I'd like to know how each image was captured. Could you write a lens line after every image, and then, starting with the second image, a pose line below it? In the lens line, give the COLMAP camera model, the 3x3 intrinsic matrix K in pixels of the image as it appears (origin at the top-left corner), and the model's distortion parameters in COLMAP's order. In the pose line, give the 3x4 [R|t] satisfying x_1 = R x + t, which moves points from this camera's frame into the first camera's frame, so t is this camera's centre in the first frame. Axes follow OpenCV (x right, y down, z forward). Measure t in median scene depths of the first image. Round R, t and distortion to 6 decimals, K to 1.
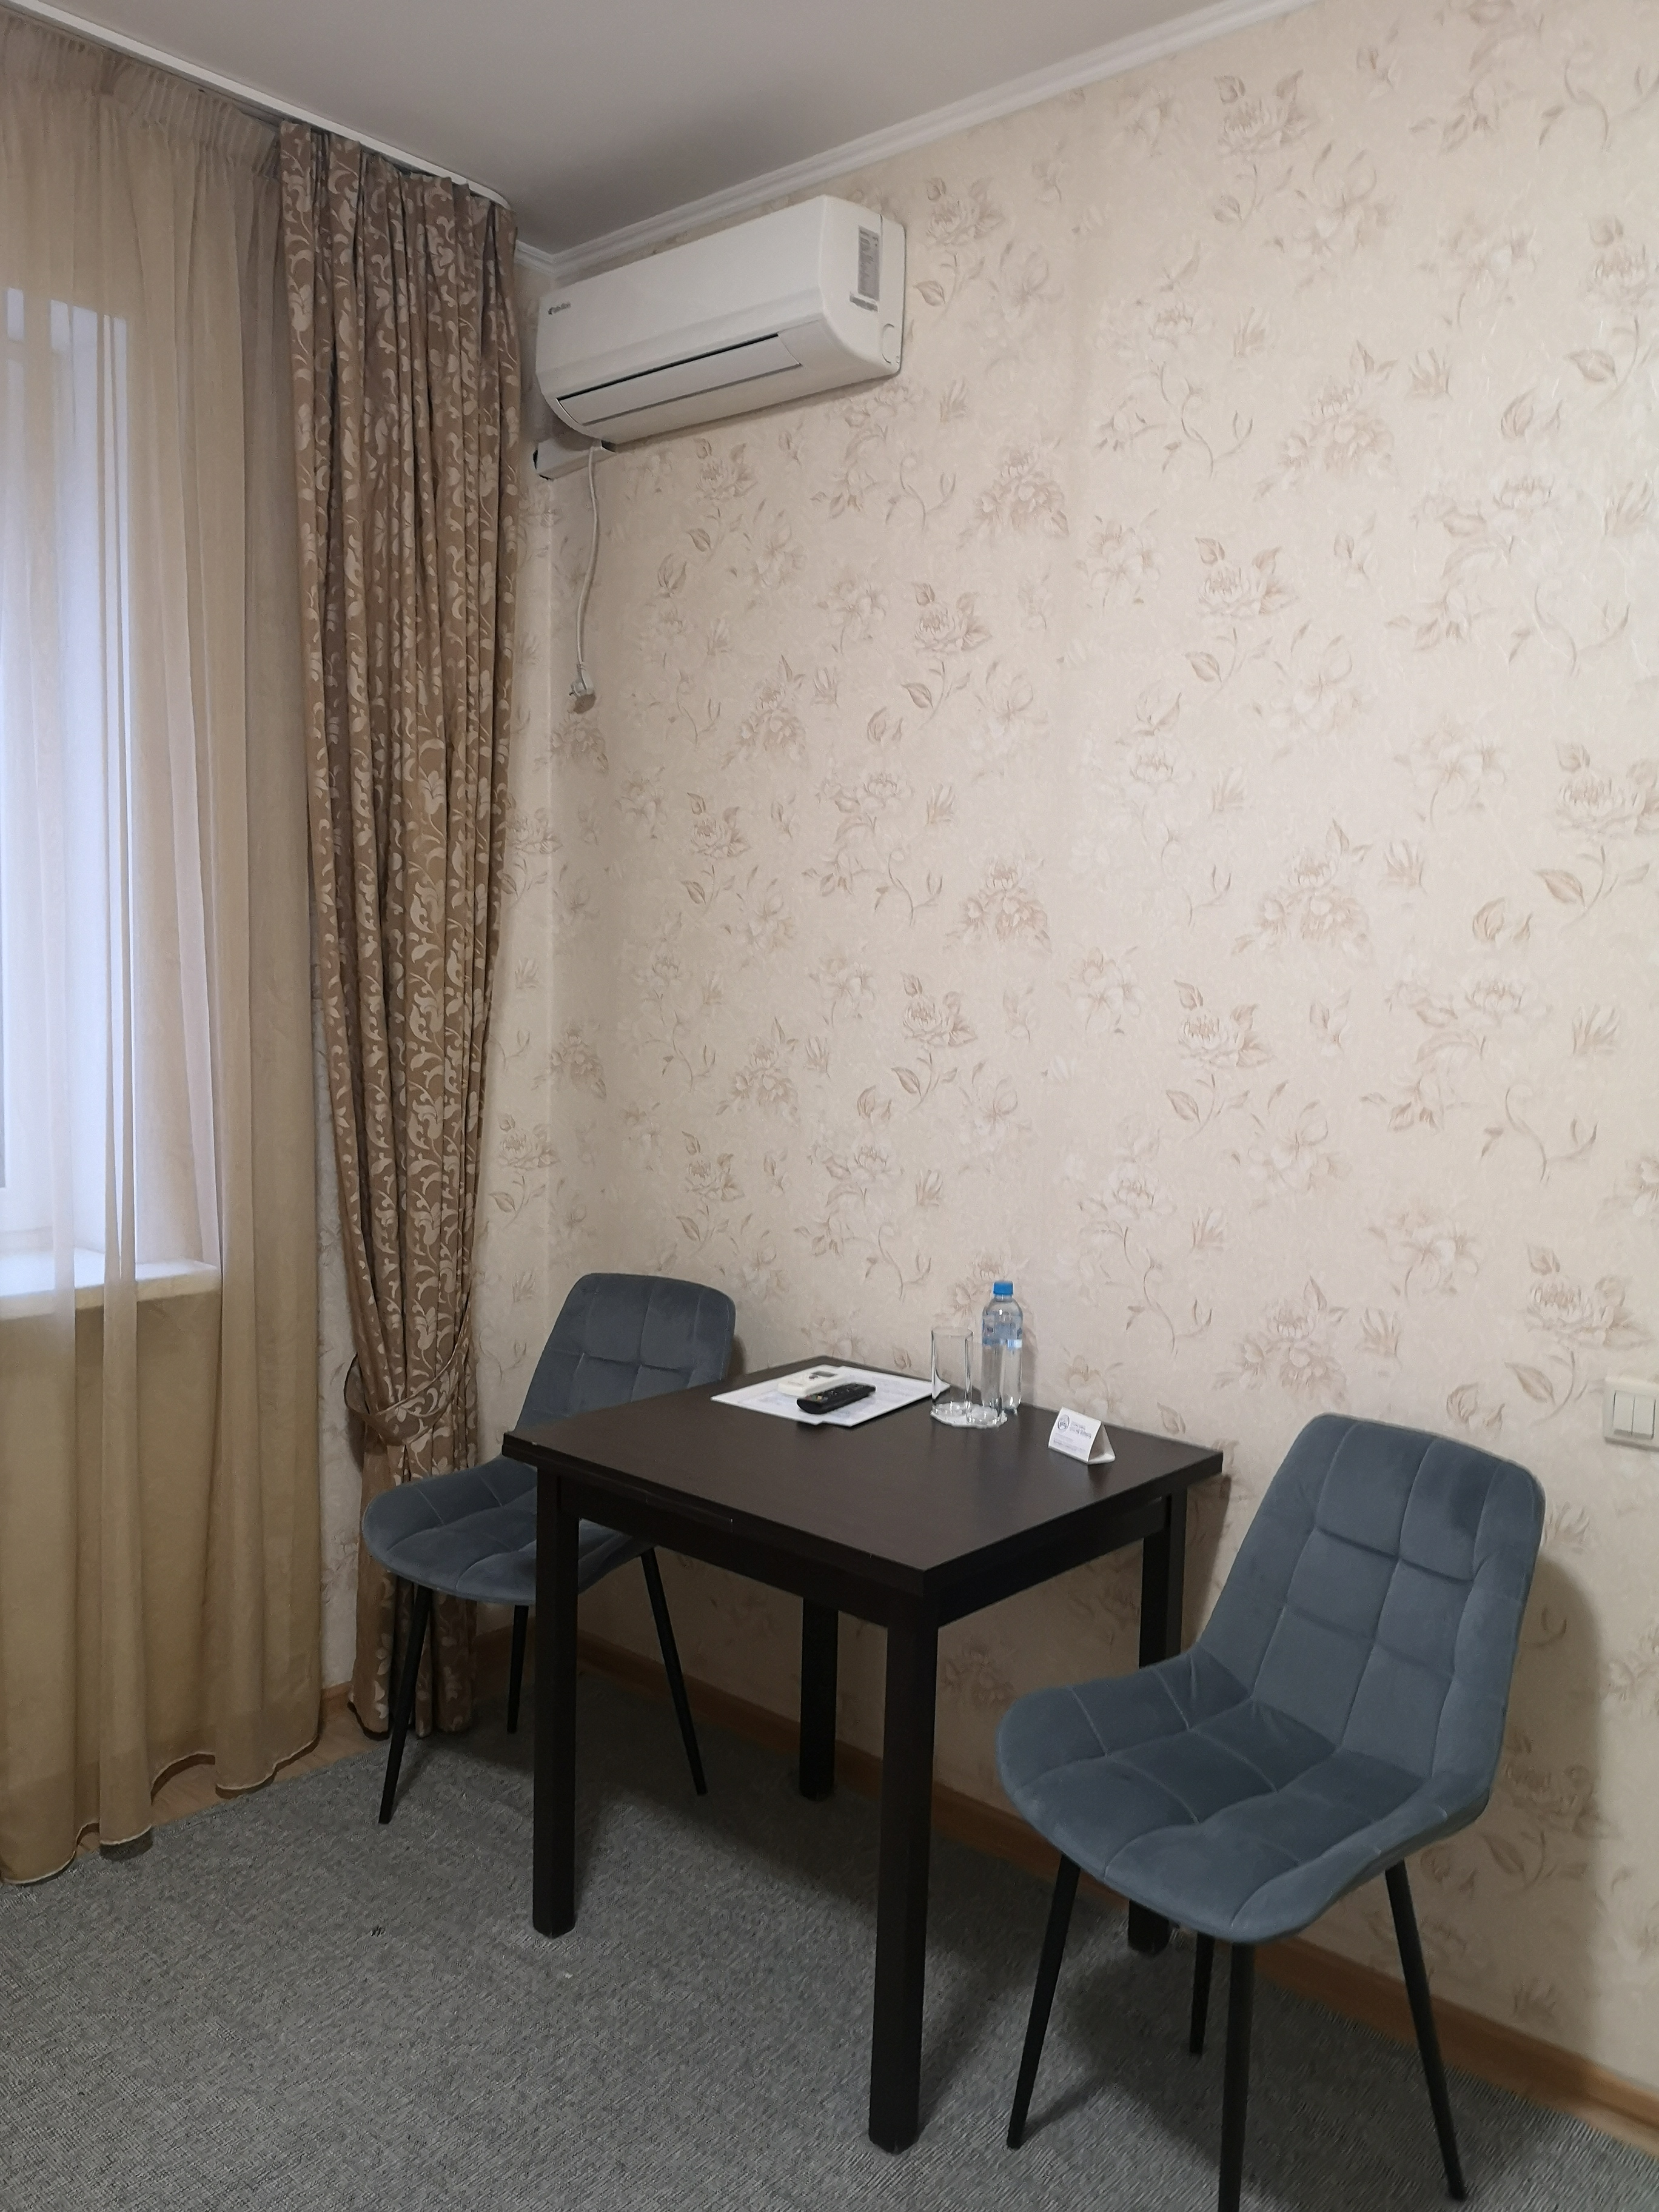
lens RADIAL K [[1748.2, 0, 829.5], [0, 1748.2, 1106.0], [0, 0, 1]] dist [0.076862, -0.144613]
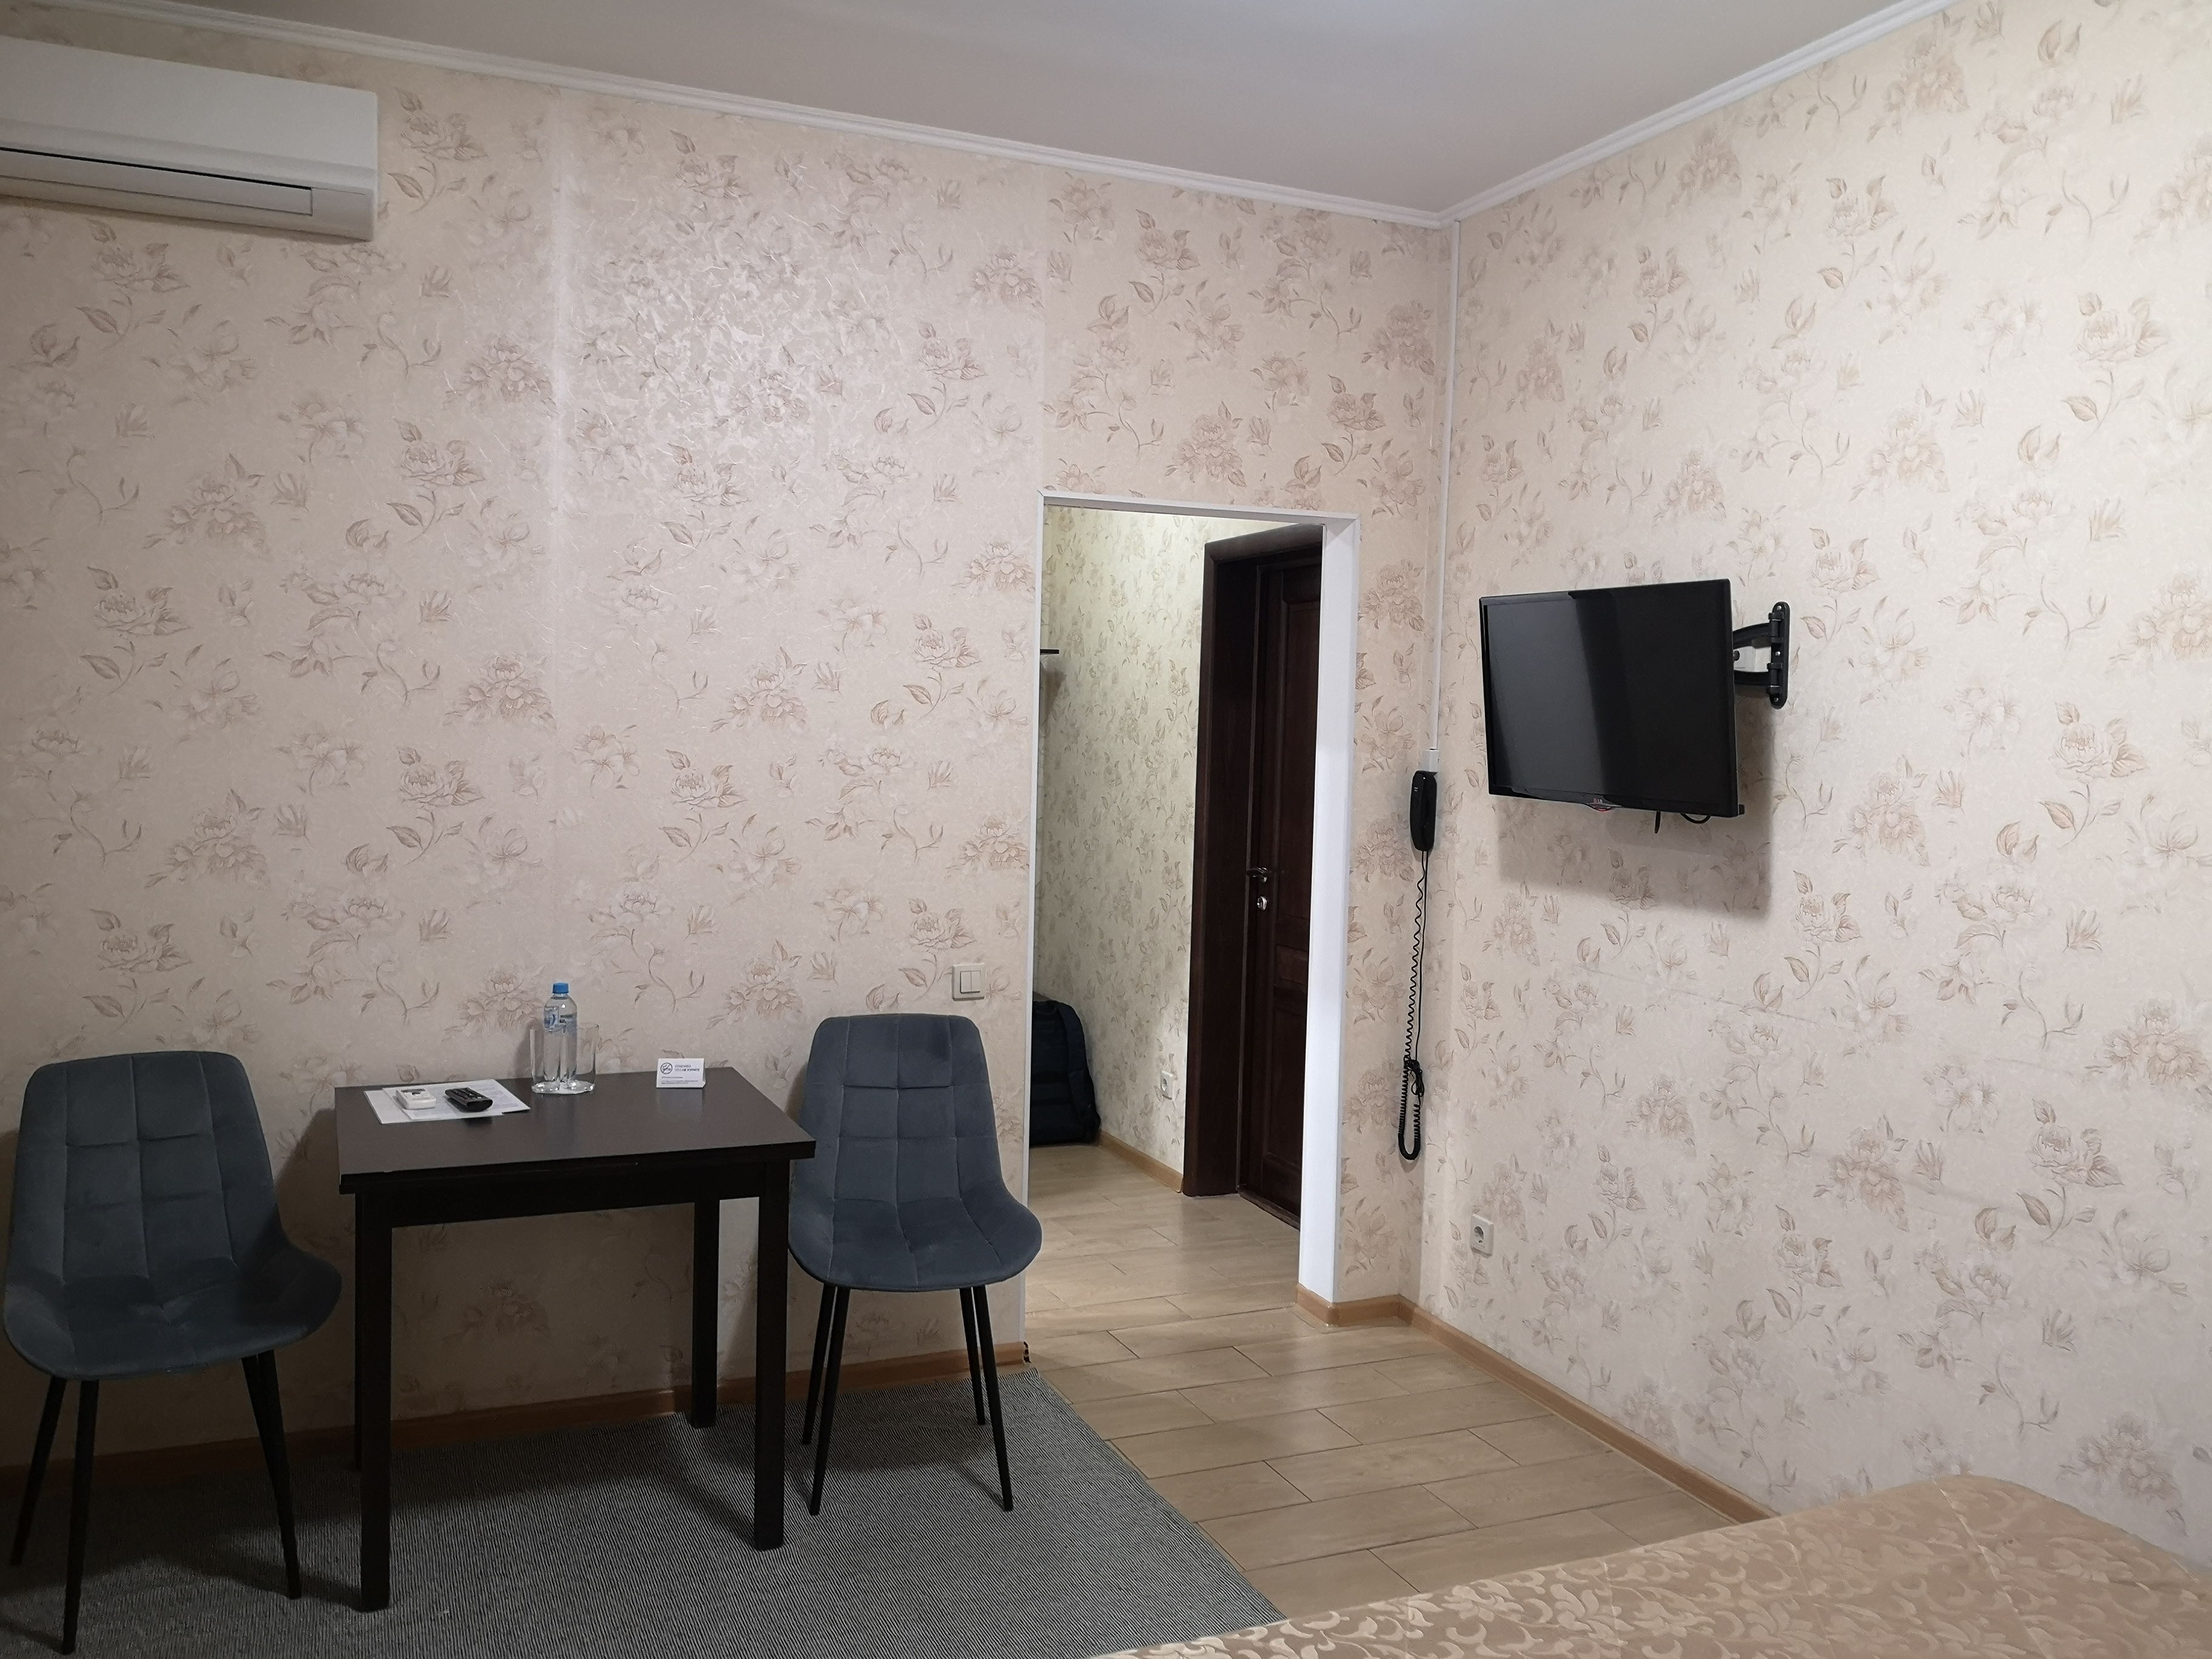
lens RADIAL K [[1748.2, 0, 1106.0], [0, 1748.2, 829.5], [0, 0, 1]] dist [0.076862, -0.144613]
pose [[0.419474, -0.068182, 0.905203, -0.907661], [0.066053, 0.996824, 0.044474, -0.044749], [-0.905361, 0.041136, 0.422646, 0.075664]]
